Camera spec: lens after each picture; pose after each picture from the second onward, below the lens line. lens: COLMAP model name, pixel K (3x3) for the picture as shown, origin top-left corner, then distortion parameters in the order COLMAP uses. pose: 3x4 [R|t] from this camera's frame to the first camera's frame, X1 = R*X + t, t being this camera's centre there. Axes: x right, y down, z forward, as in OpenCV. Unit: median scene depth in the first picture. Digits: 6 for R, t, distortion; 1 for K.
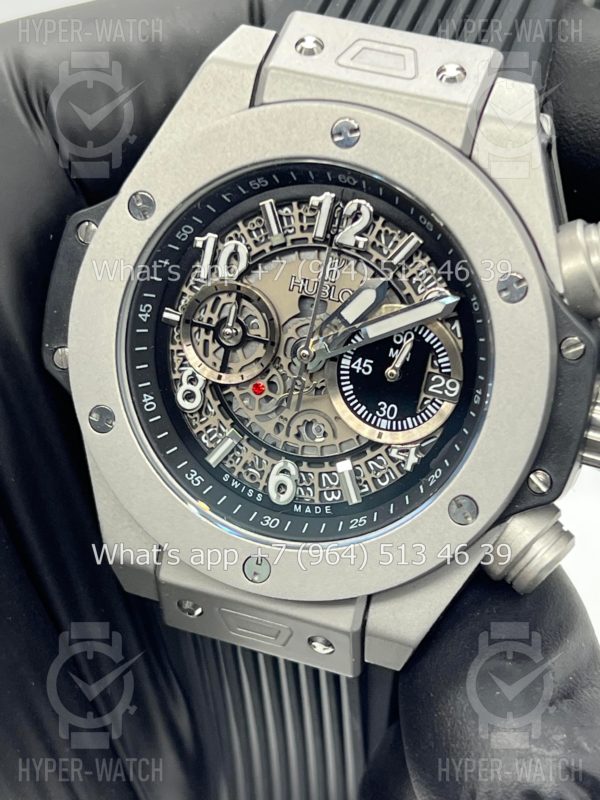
lens RADIAL K [[1892.1, 0, 300.0], [0, 1892.1, 400.0], [0, 0, 1]] dist [0.306723, -0.723273]
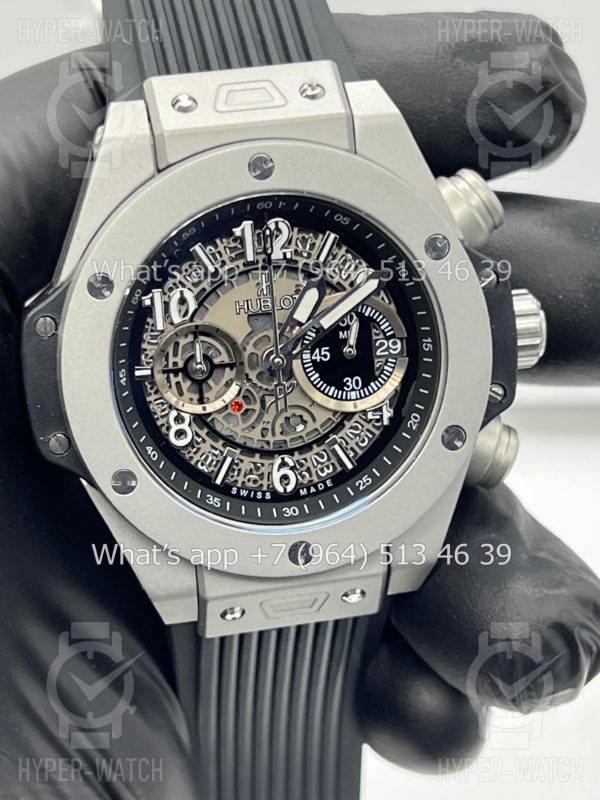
lens RADIAL K [[1892.1, 0, 300.0], [0, 1892.1, 400.0], [0, 0, 1]] dist [0.306723, -0.723273]
pose [[0.855061, -0.347612, 0.384756, -0.427947], [0.336488, 0.936540, 0.098332, -0.108951], [-0.394521, 0.045386, 0.917766, -0.050024]]
